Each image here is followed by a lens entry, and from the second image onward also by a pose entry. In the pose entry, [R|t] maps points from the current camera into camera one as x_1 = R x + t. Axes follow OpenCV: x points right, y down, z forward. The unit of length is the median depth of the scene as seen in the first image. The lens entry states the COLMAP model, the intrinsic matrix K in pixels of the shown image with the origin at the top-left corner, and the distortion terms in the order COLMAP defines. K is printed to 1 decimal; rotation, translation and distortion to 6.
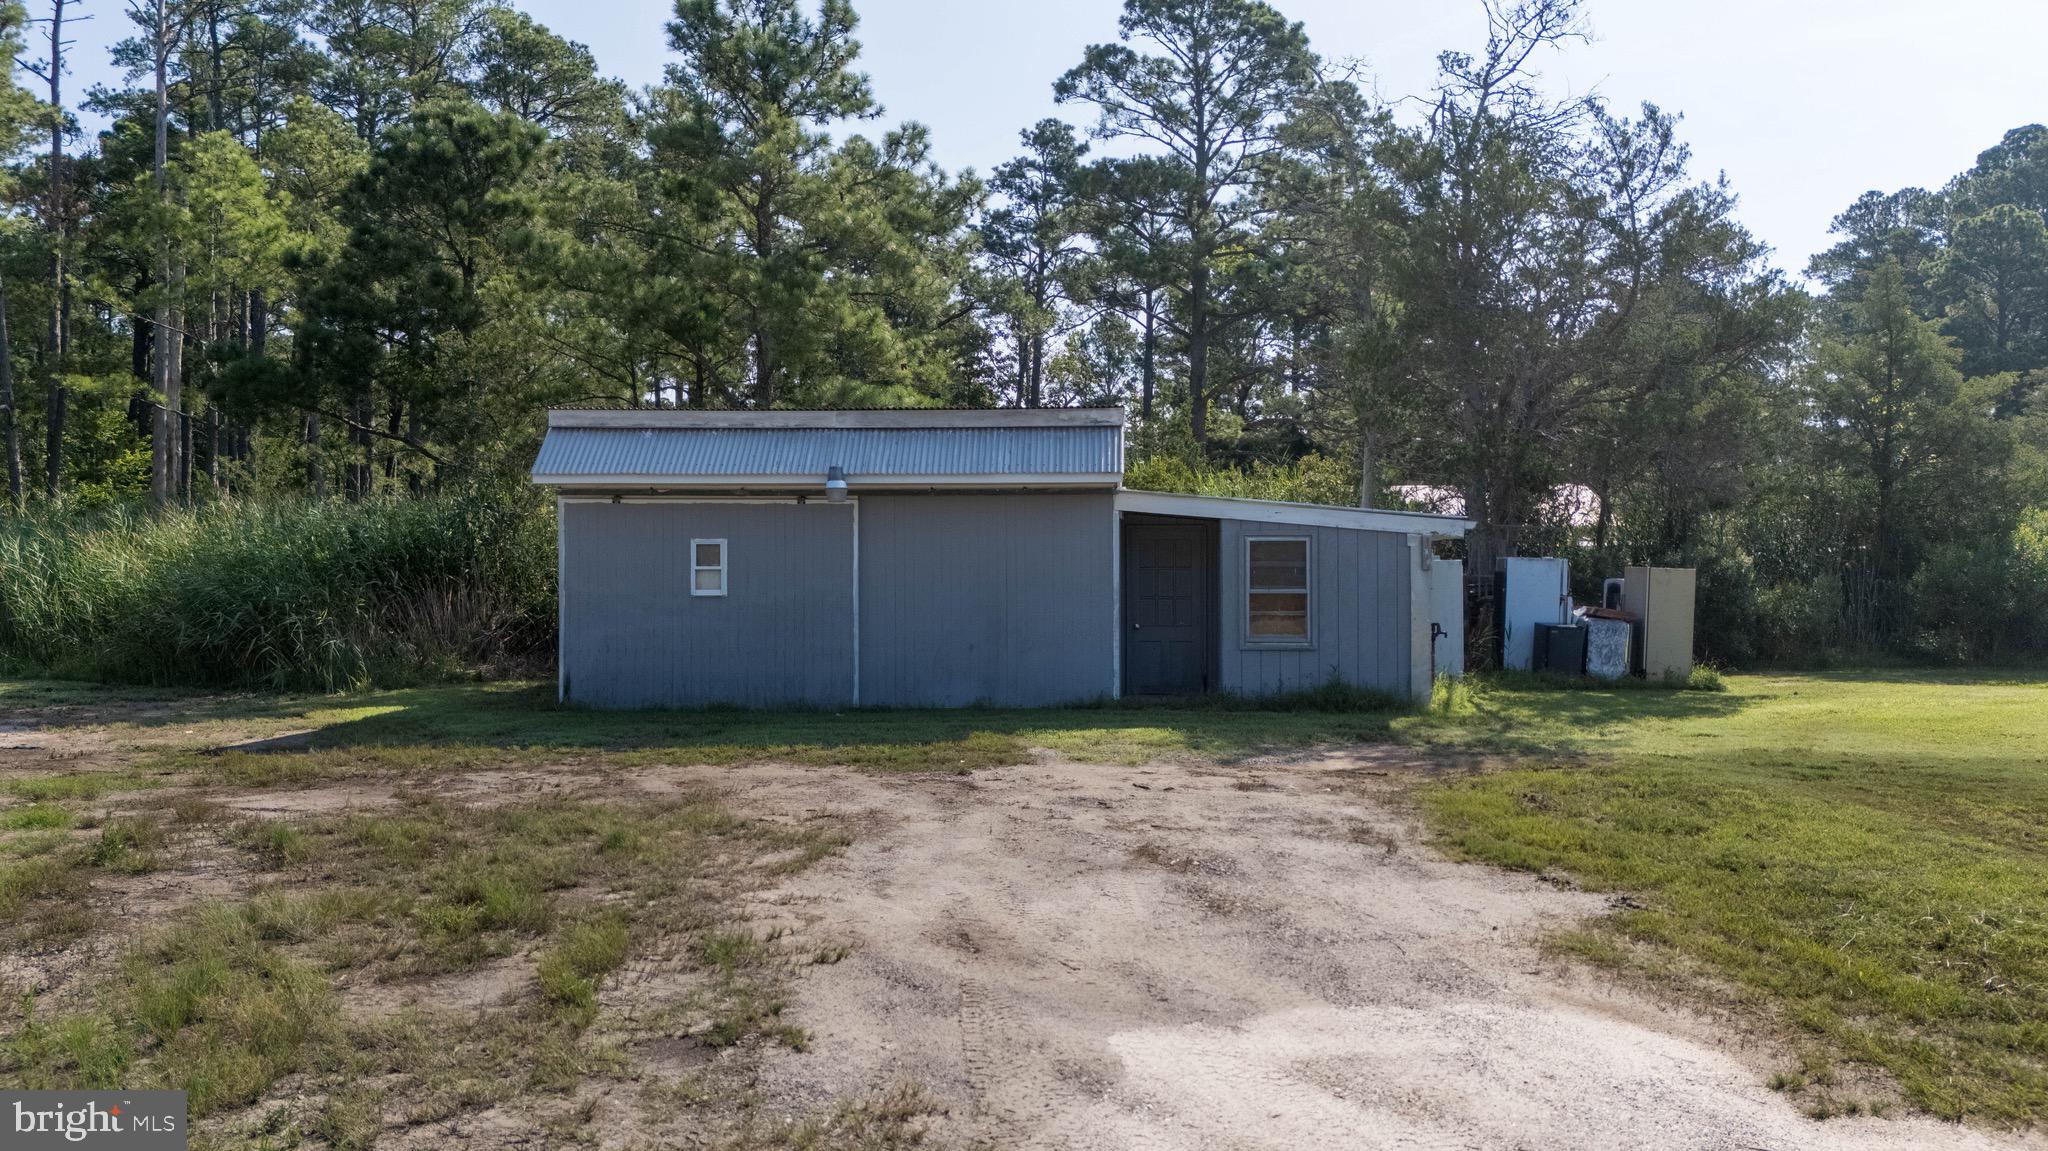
lens RADIAL K [[1466.1, 0, 1021.8], [0, 1466.1, 582.2], [0, 0, 1]] dist [0.078009, -0.081985]
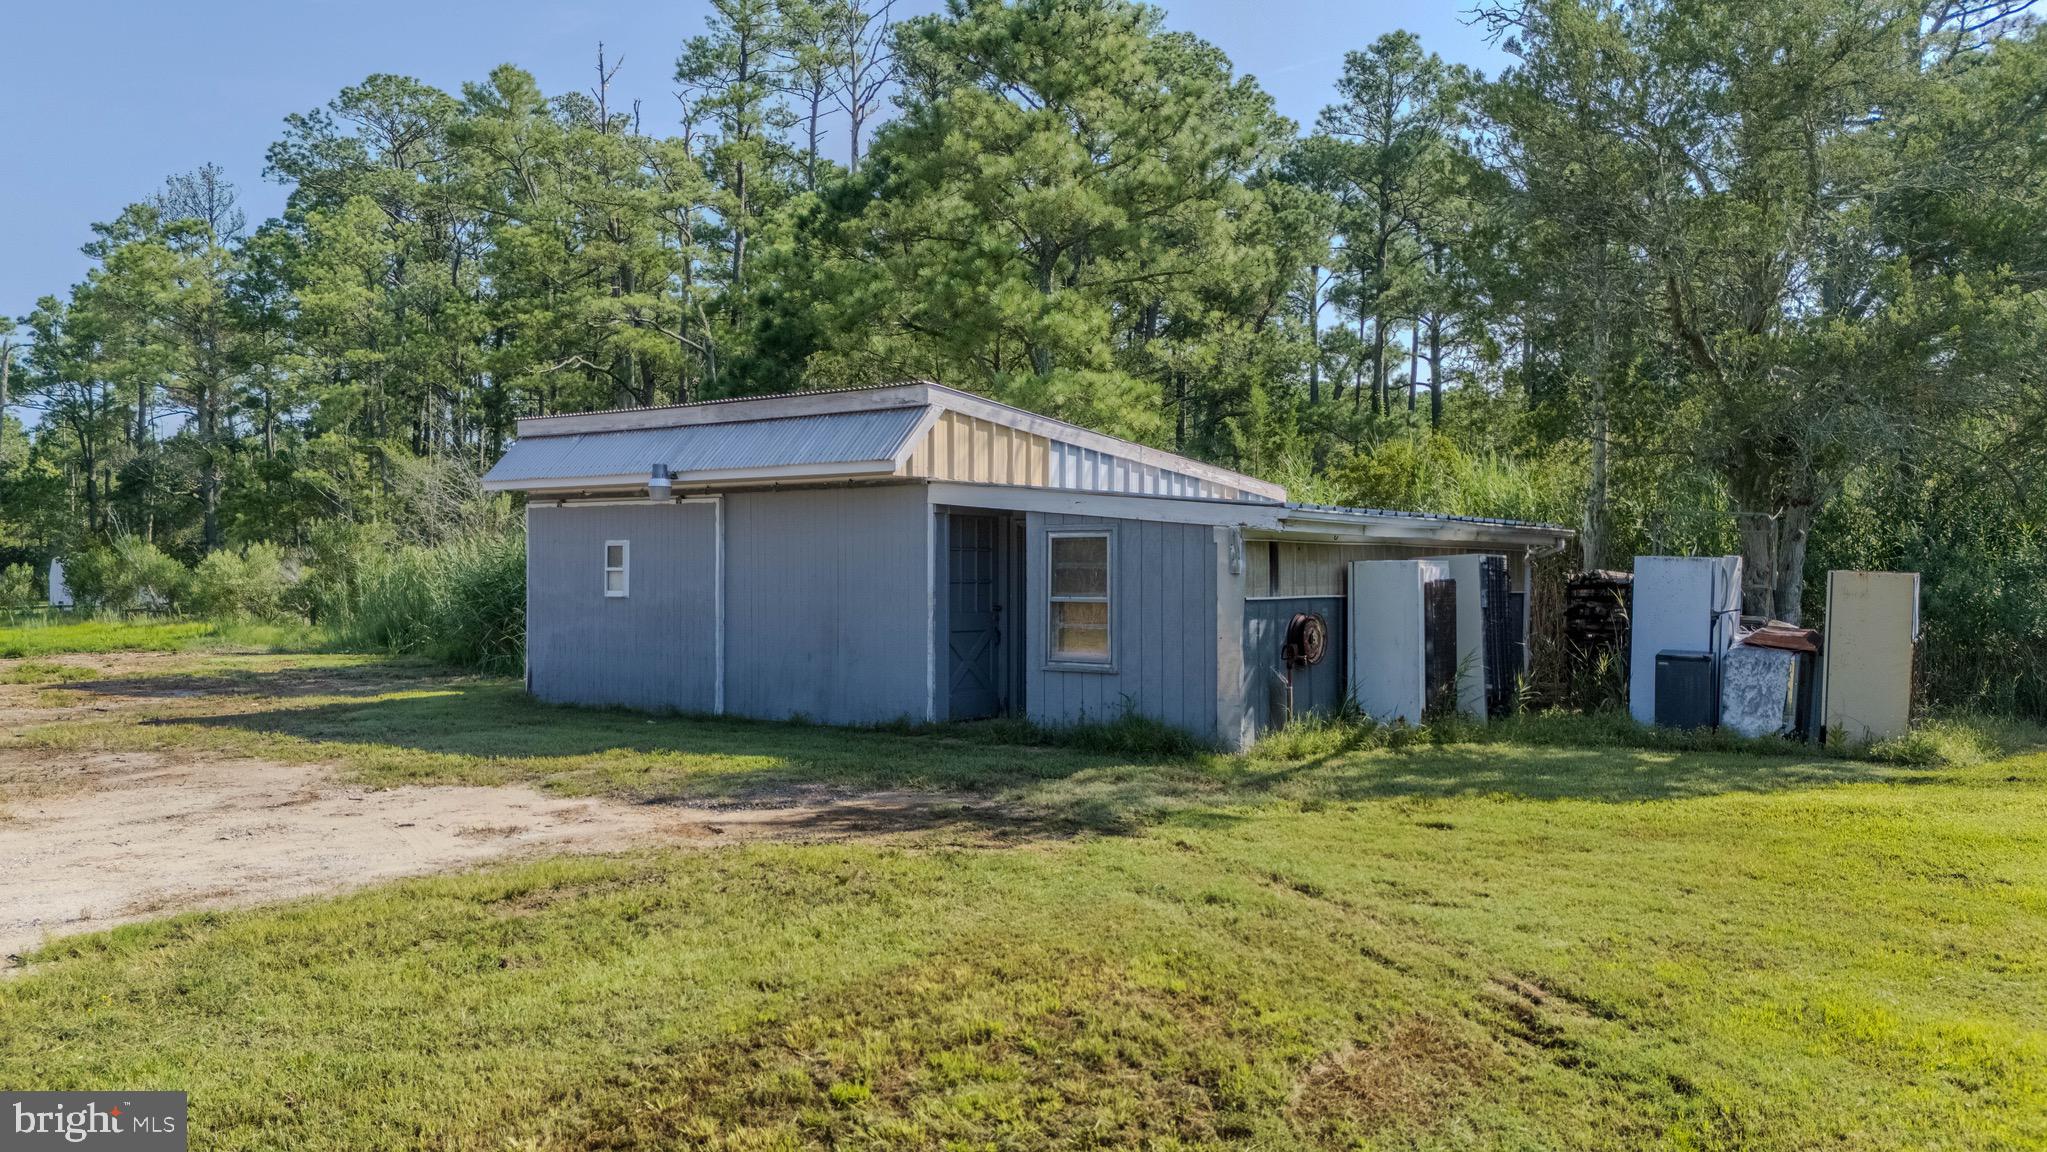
lens RADIAL K [[1485.2, 0, 1023.5], [0, 1485.2, 576.0], [0, 0, 1]] dist [0.071366, -0.085028]
pose [[0.846299, 0.004148, -0.532692, 0.570269], [-0.008161, 0.999953, -0.005179, -0.002057], [0.532645, 0.008730, 0.846293, 0.286865]]
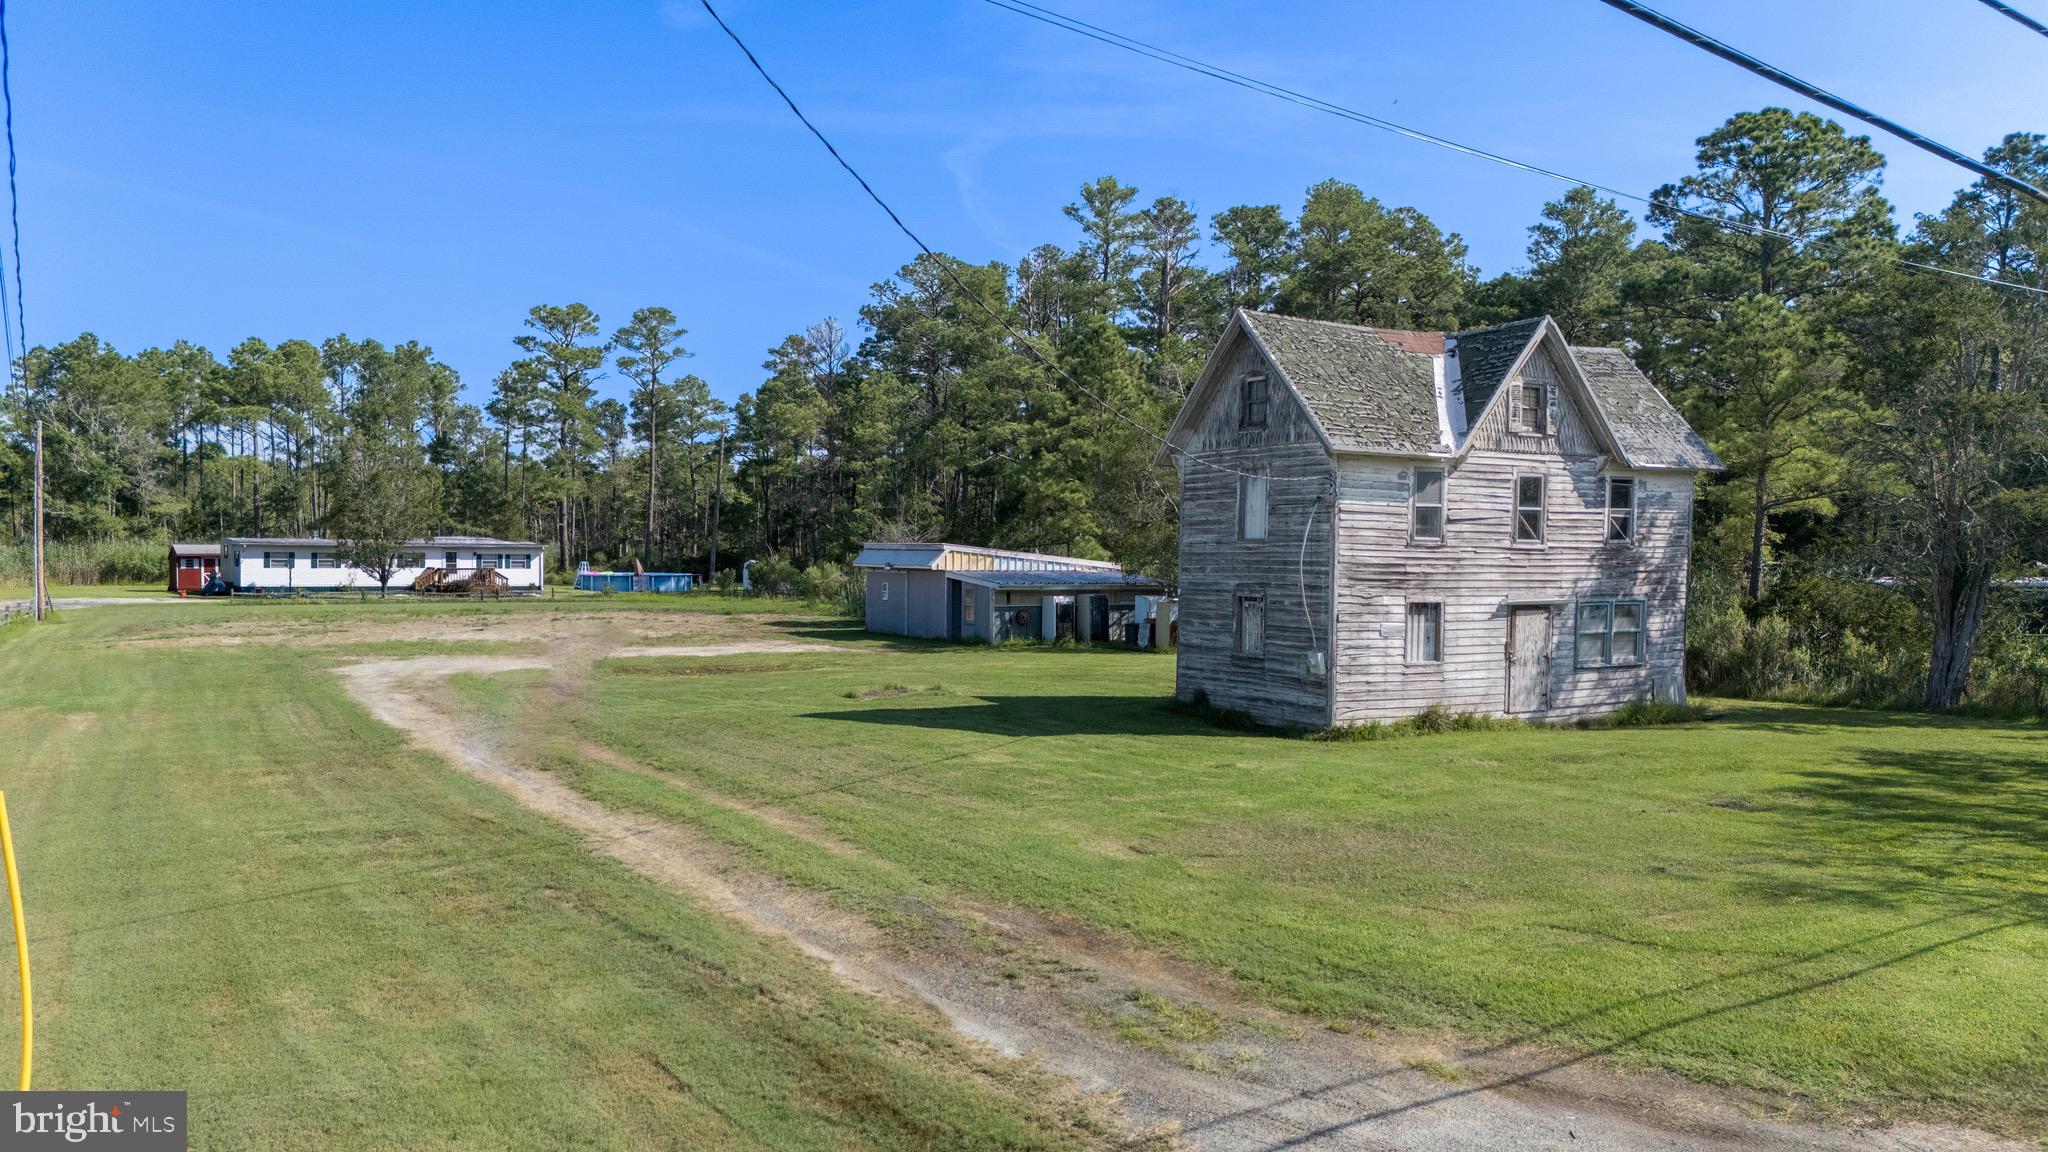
lens RADIAL K [[1466.1, 0, 1021.8], [0, 1466.1, 582.7], [0, 0, 1]] dist [0.078009, -0.081985]
pose [[0.579581, 0.026656, -0.814479, 2.619547], [-0.020678, 0.999624, 0.018001, -0.093798], [0.814652, 0.006409, 0.579914, -0.638028]]
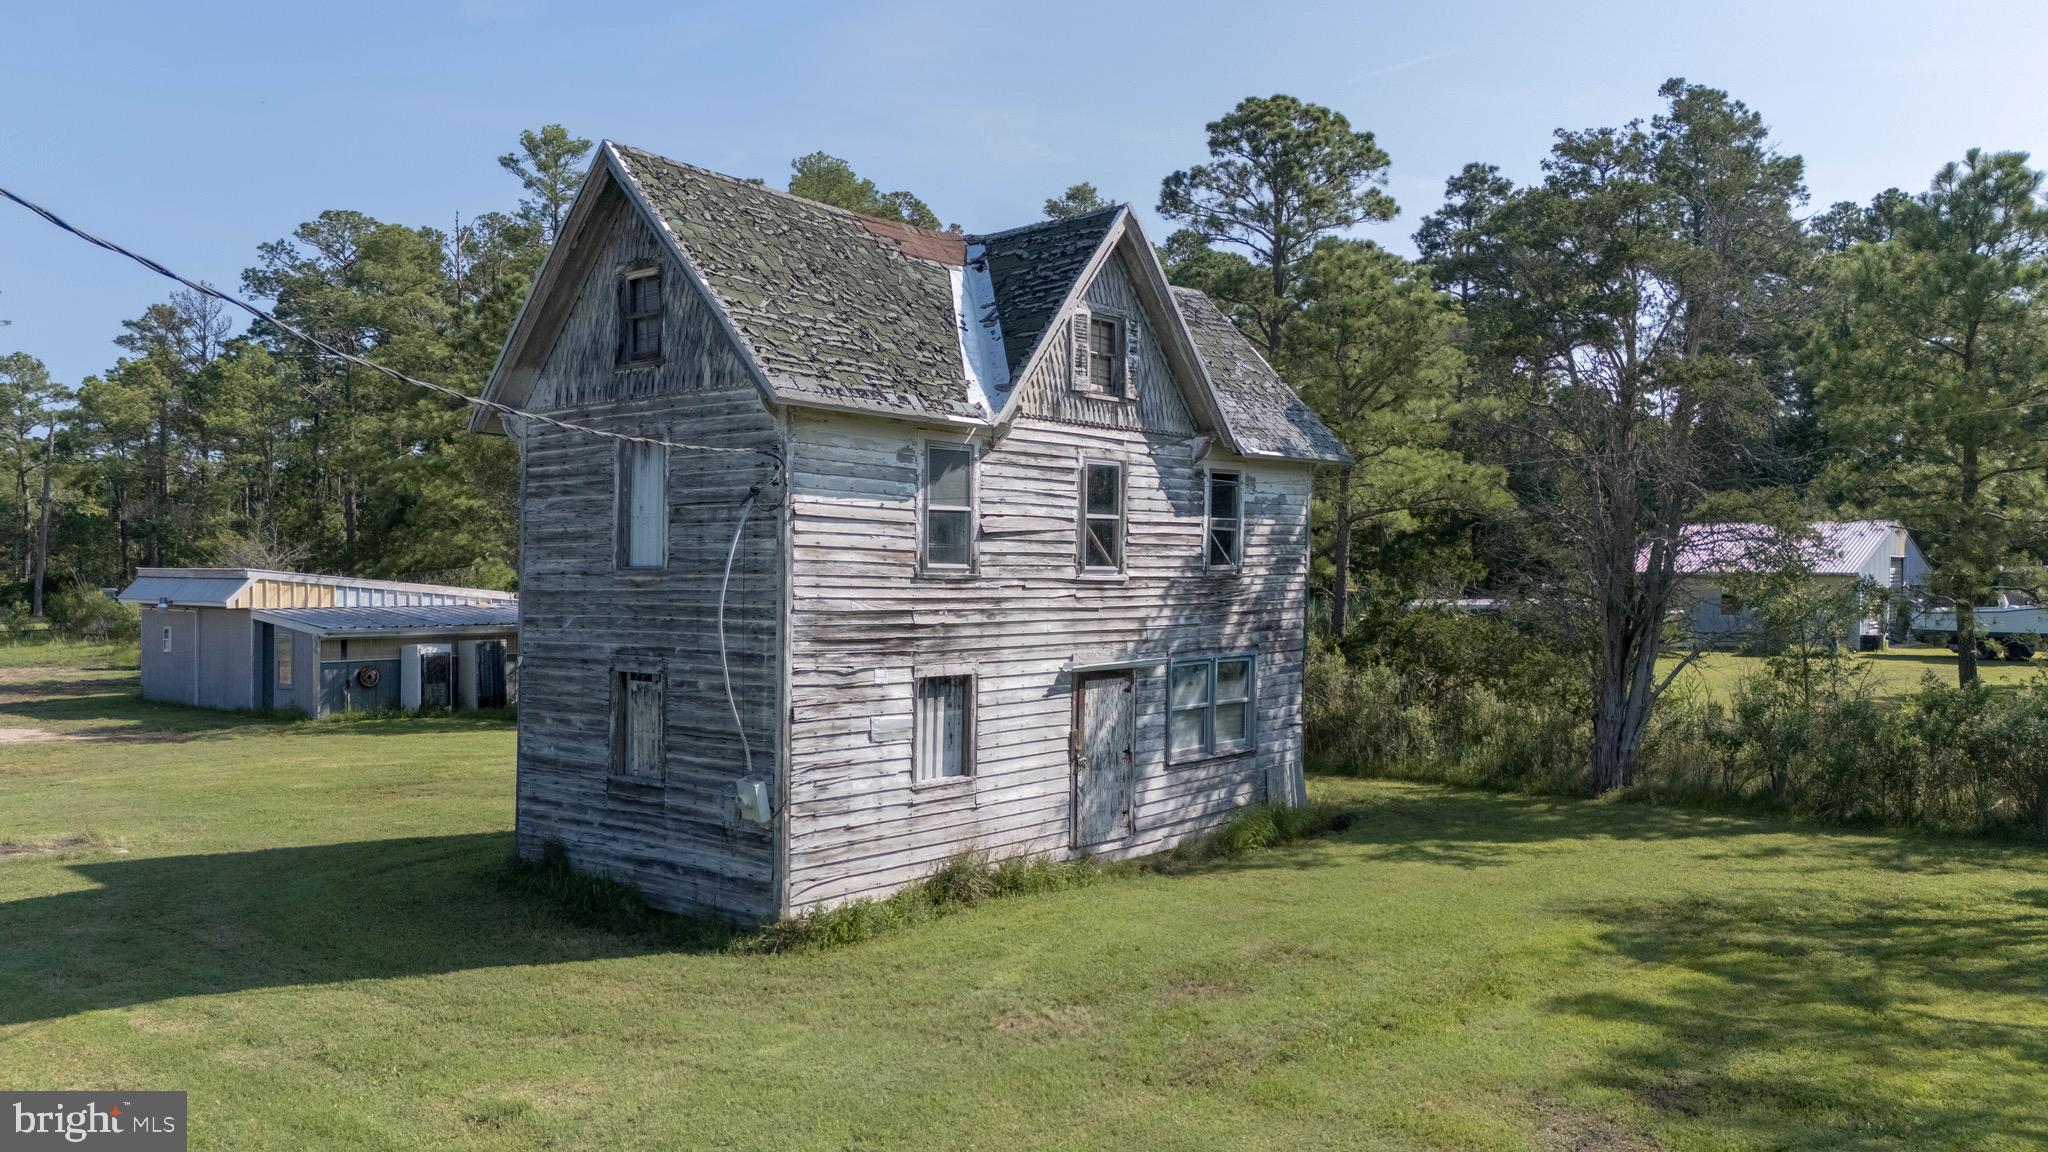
lens RADIAL K [[1466.1, 0, 1021.8], [0, 1466.1, 582.7], [0, 0, 1]] dist [0.078009, -0.081985]
pose [[0.813463, 0.010317, -0.581525, 2.145525], [-0.012908, 0.999917, -0.000317, -0.111484], [0.581473, 0.007764, 0.813529, -0.076331]]
